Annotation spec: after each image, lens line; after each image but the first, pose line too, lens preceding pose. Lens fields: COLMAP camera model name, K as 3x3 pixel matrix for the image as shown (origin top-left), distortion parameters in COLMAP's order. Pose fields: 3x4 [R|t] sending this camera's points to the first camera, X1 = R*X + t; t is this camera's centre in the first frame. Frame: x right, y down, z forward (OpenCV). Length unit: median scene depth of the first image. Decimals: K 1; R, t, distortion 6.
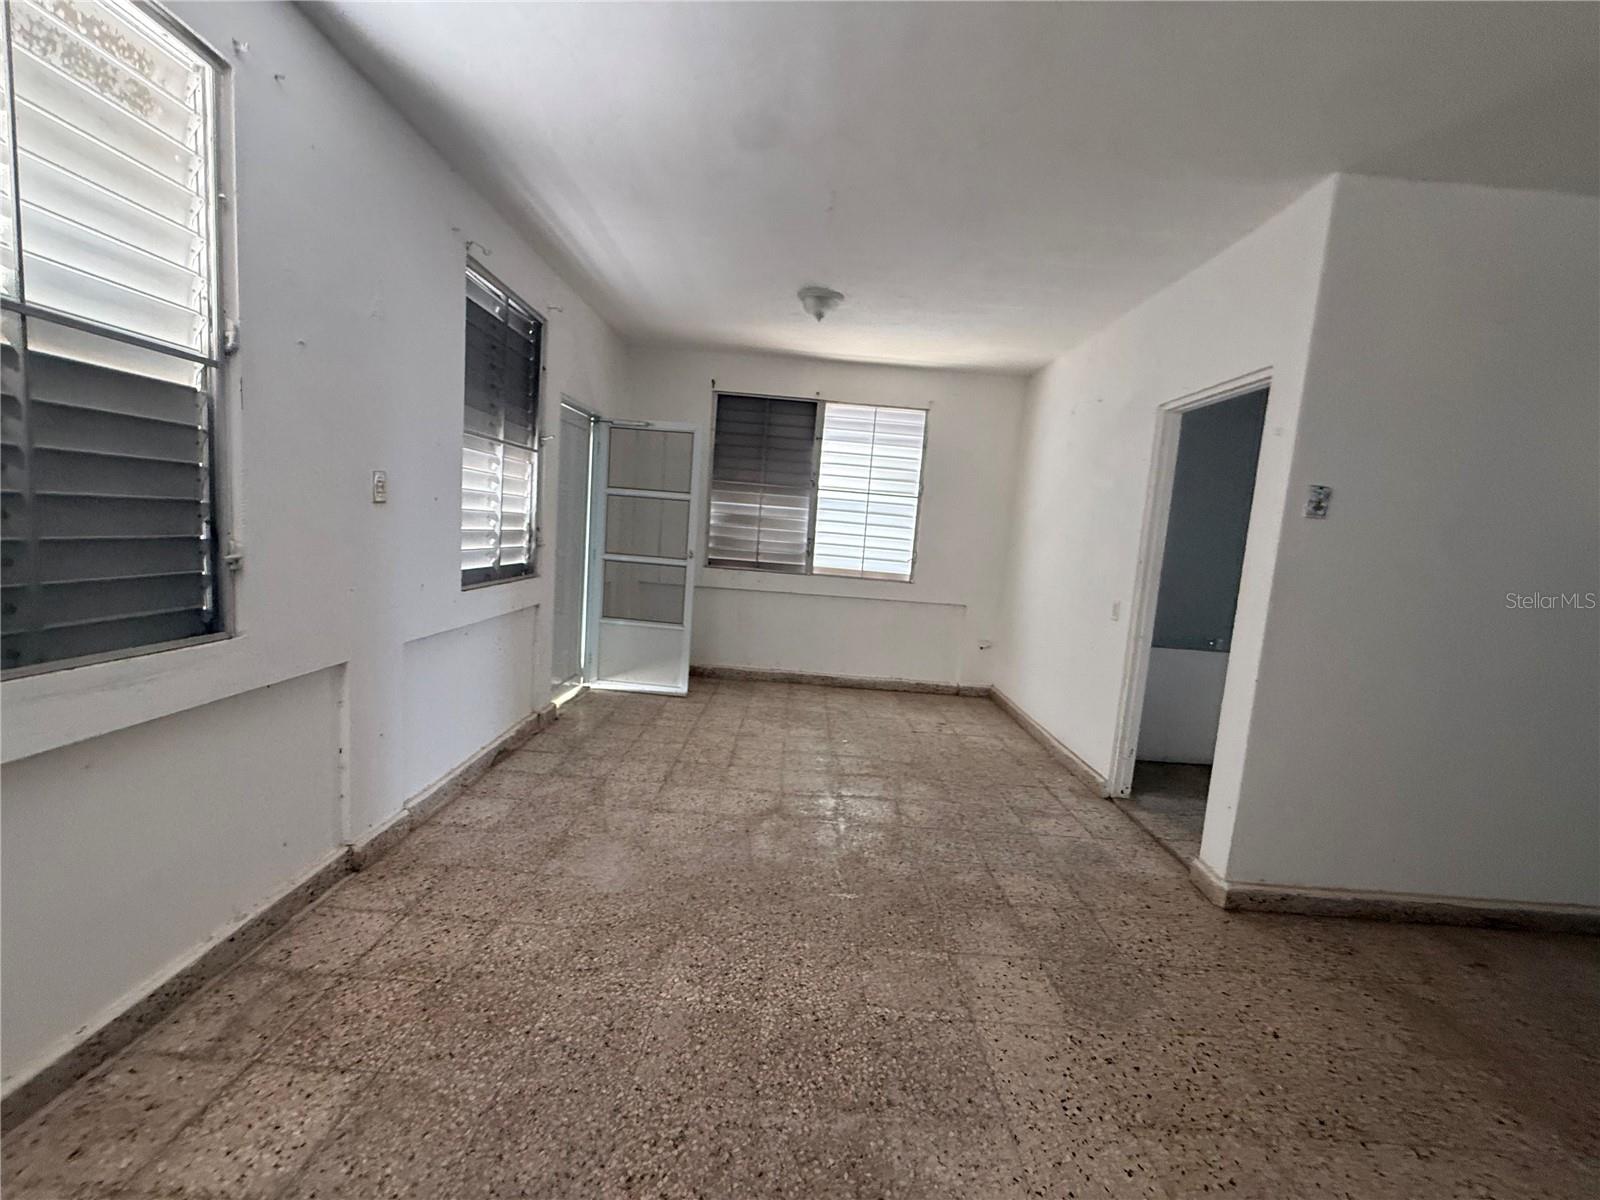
lens RADIAL K [[641.3, 0, 800.5], [0, 641.3, 601.8], [0, 0, 1]] dist [0.001350, 0.000082]
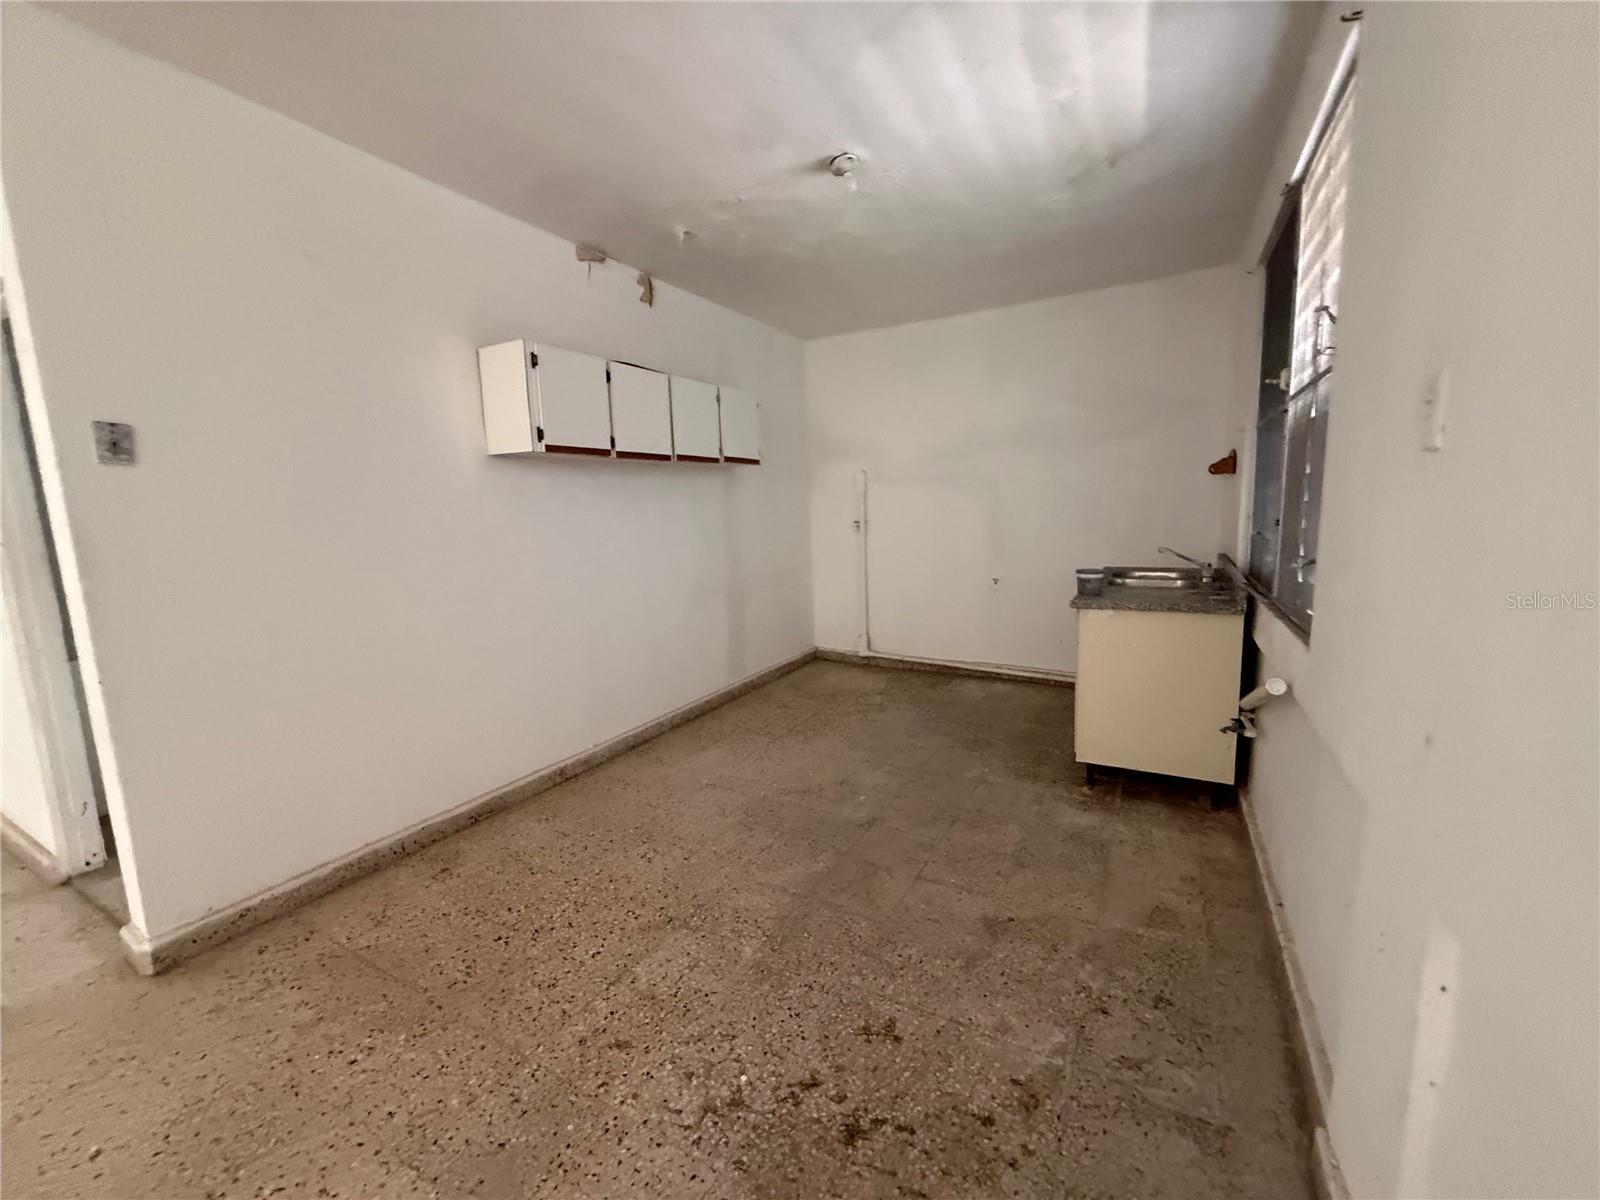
lens RADIAL K [[641.3, 0, 799.5], [0, 641.3, 598.3], [0, 0, 1]] dist [0.001350, 0.000082]
pose [[0.483872, -0.205688, 0.850624, 0.441709], [0.167848, 0.975754, 0.140467, 0.052855], [-0.858892, 0.074807, 0.506664, -0.089787]]
